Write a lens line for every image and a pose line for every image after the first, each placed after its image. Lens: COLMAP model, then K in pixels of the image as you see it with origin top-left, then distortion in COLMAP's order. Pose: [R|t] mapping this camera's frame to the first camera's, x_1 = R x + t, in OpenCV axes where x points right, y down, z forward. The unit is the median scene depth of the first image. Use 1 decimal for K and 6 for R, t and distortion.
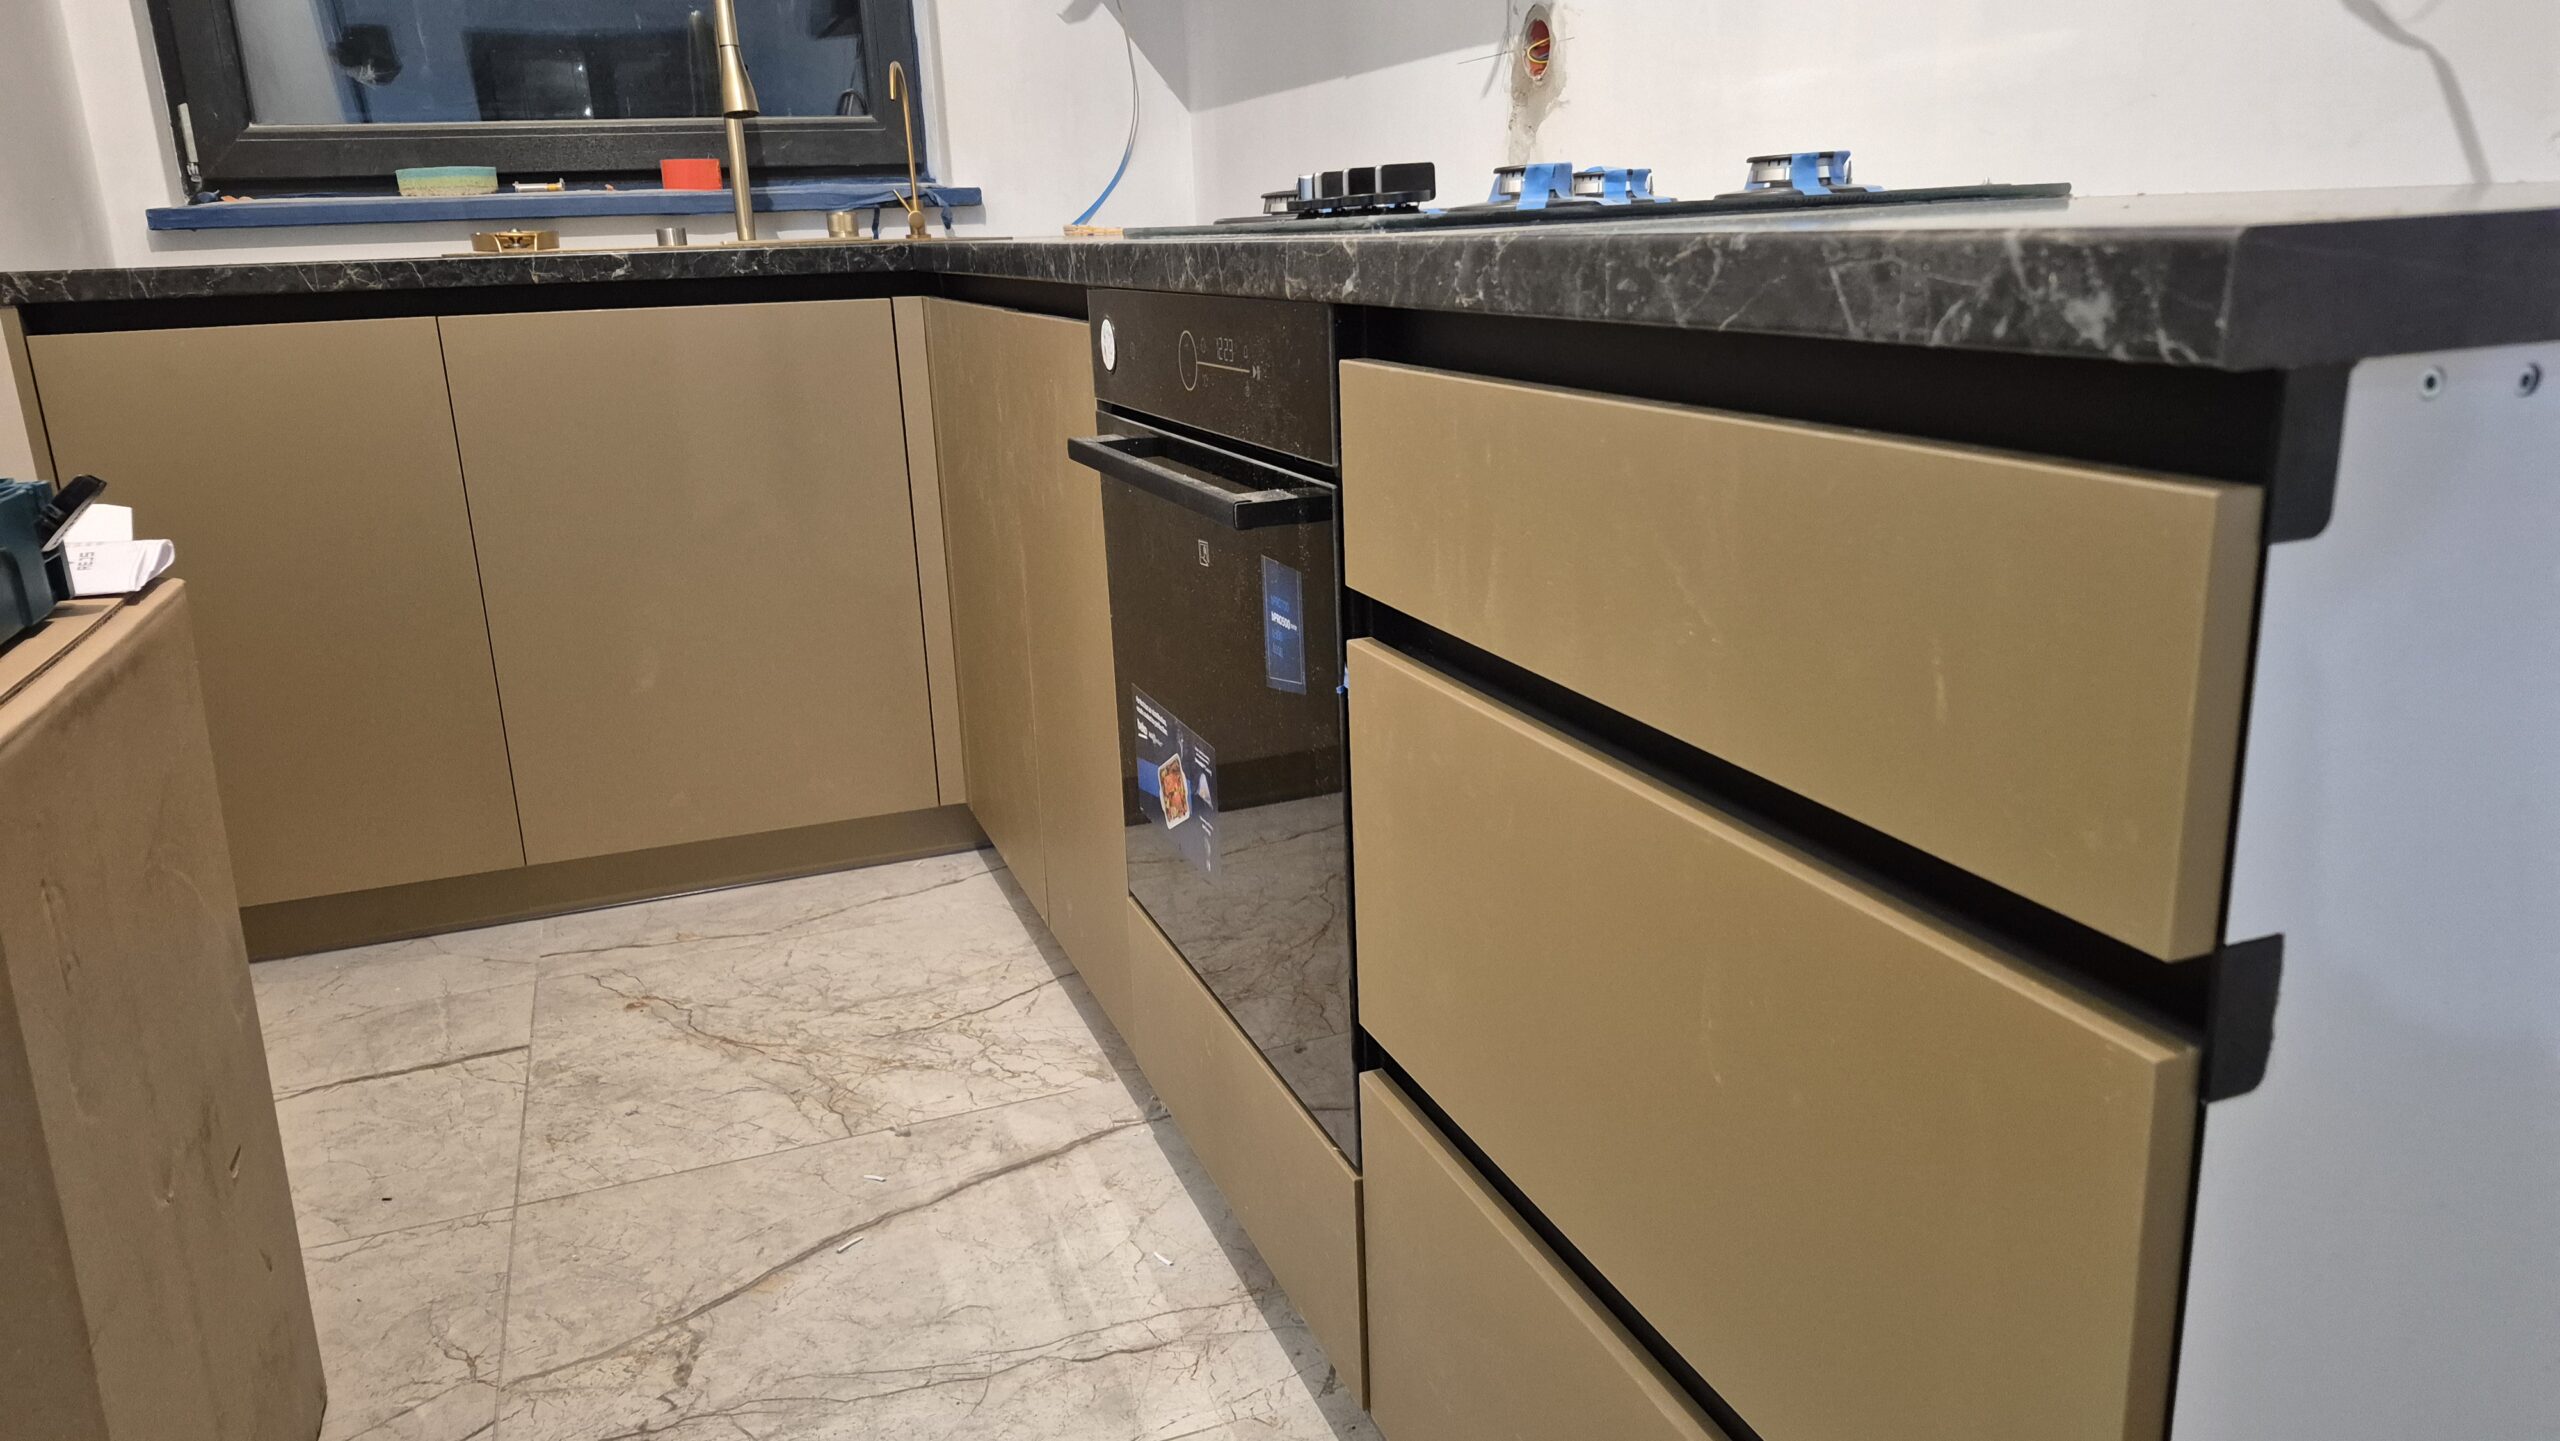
lens RADIAL K [[1742.8, 0, 1270.8], [0, 1742.8, 734.3], [0, 0, 1]] dist [0.101086, -0.153452]
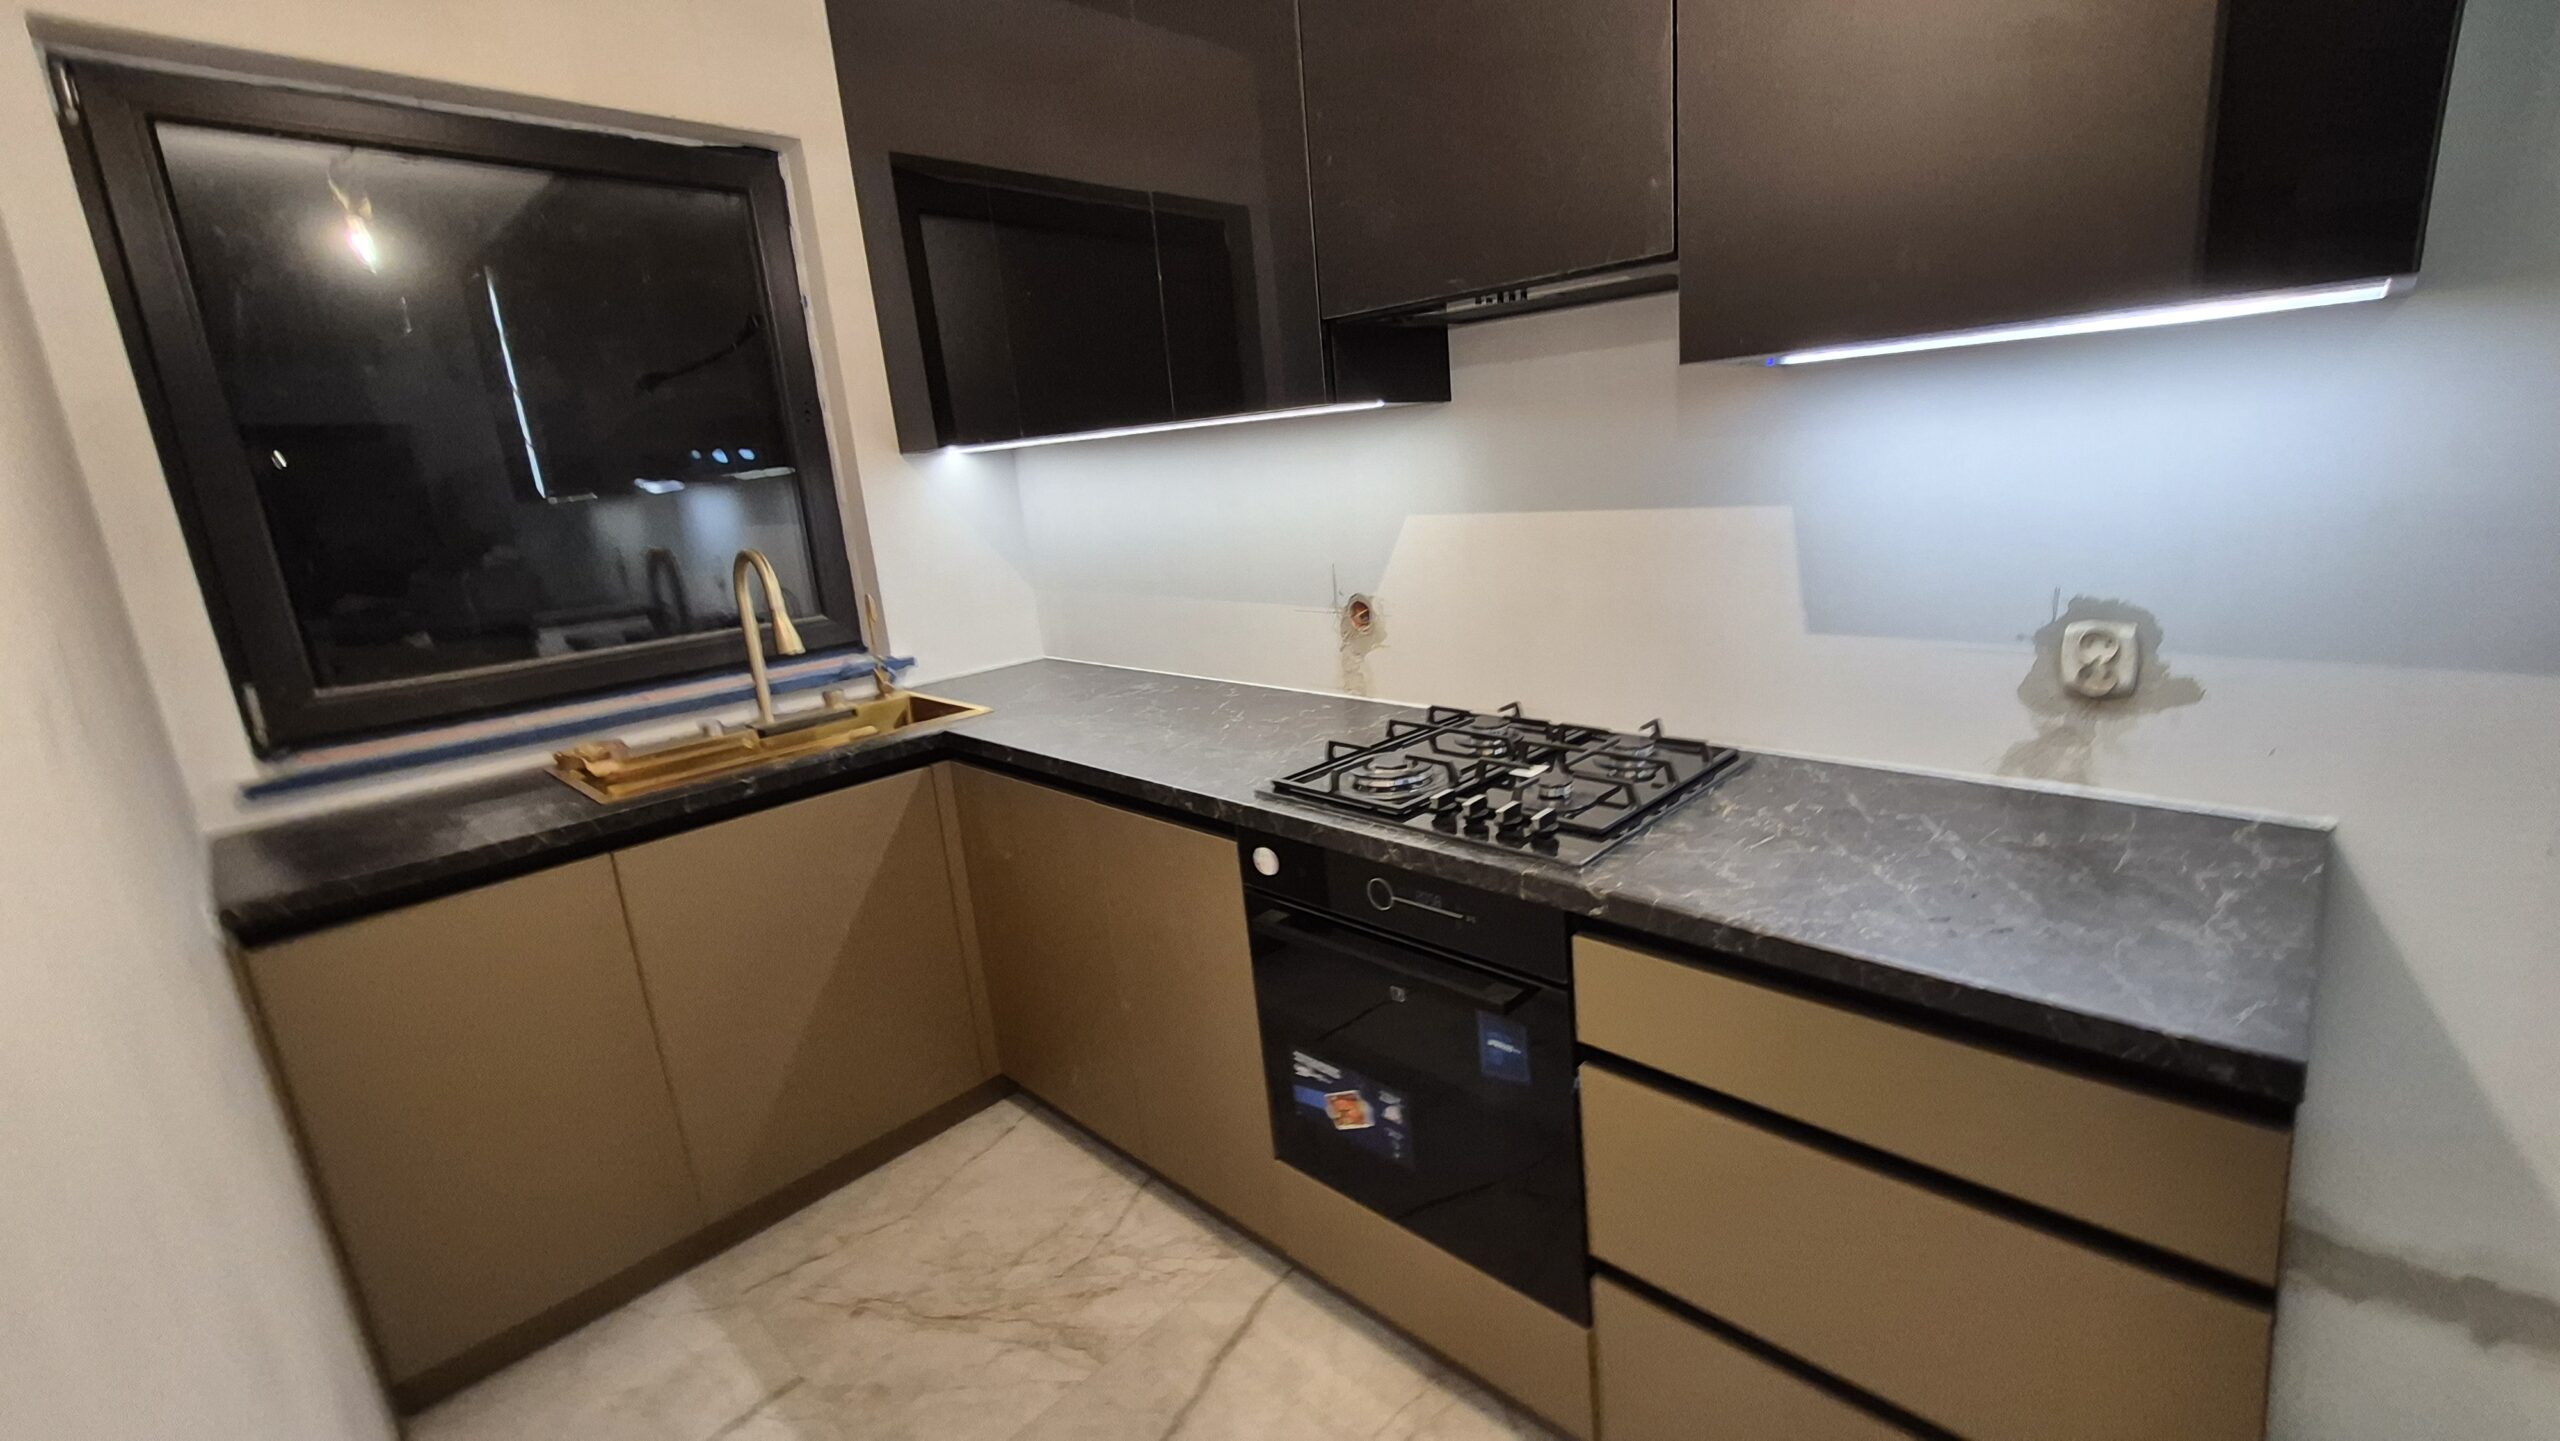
lens RADIAL K [[1044.4, 0, 1371.9], [0, 1044.4, 699.8], [0, 0, 1]] dist [-0.001469, -0.000076]
pose [[0.874774, -0.131206, 0.466428, -0.452506], [0.167532, 0.985169, -0.037075, -0.317278], [-0.454646, 0.110574, 0.883782, 0.031831]]
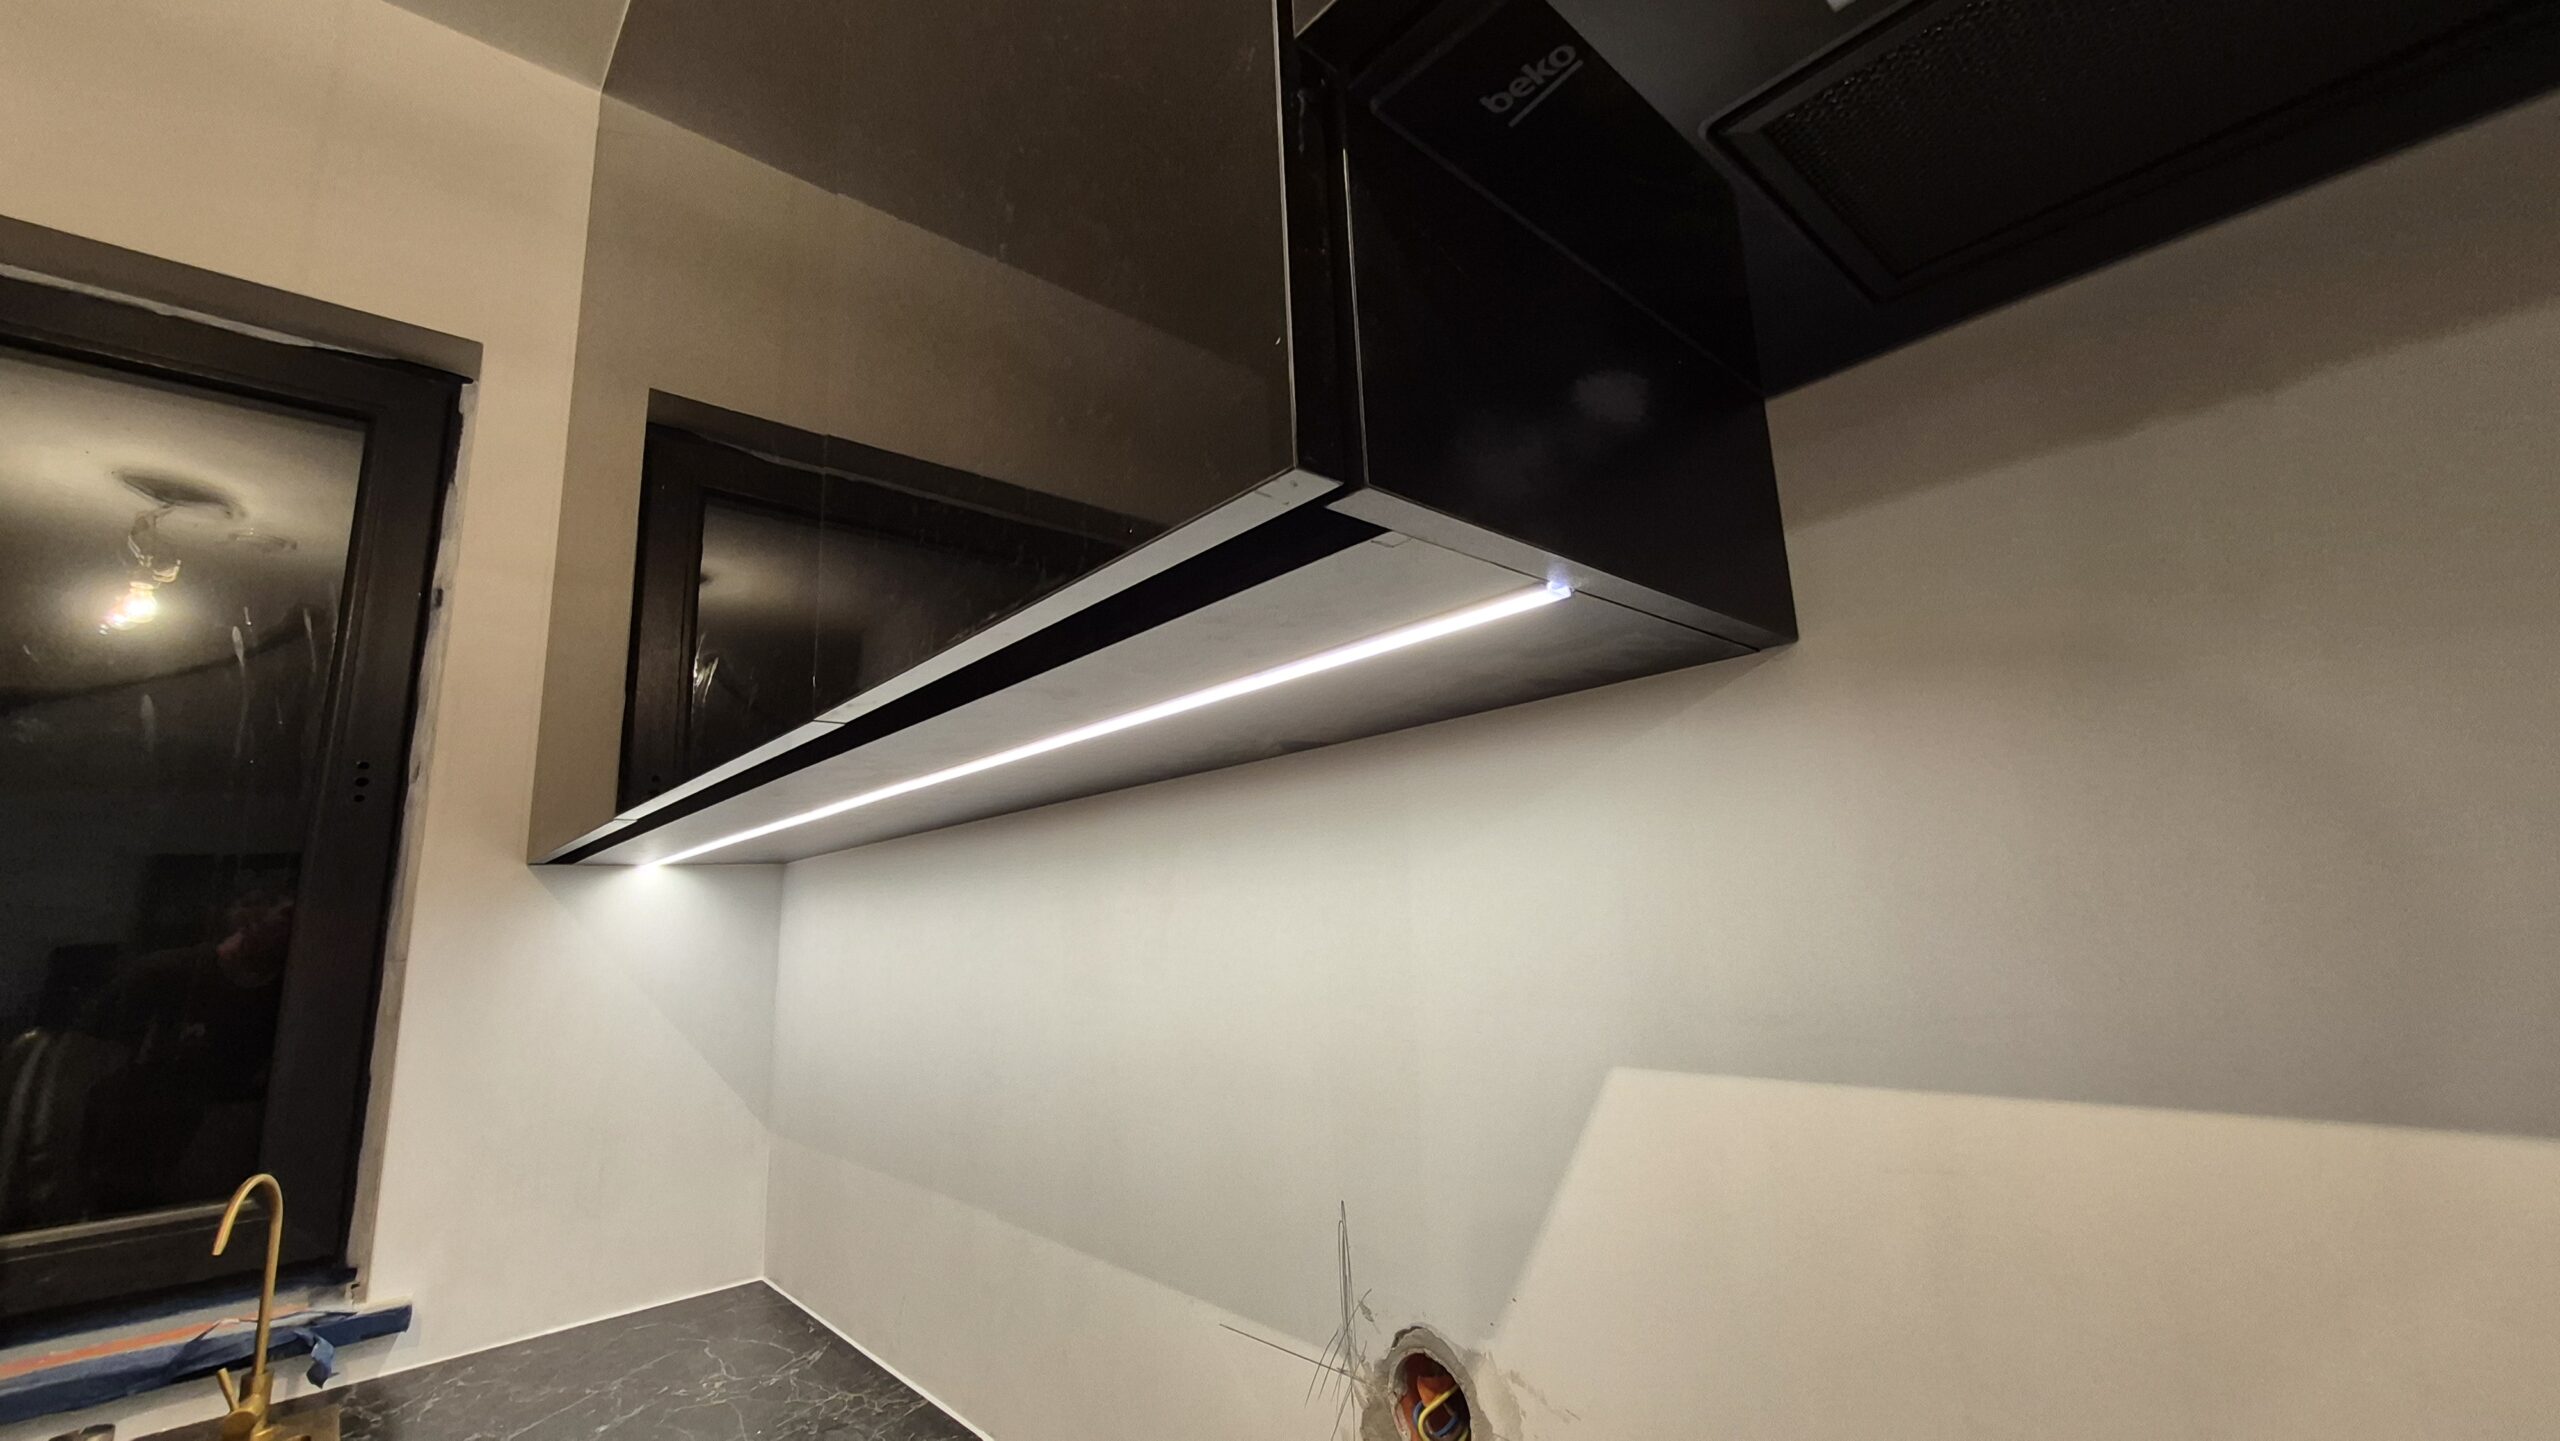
lens RADIAL K [[1020.1, 0, 1280.0], [0, 1020.1, 720.5], [0, 0, 1]] dist [-0.000398, 0.000069]
pose [[0.927899, 0.073665, 0.365480, -0.023799], [0.108743, 0.884189, -0.454297, -0.540646], [-0.356620, 0.461285, 0.812428, 0.828215]]
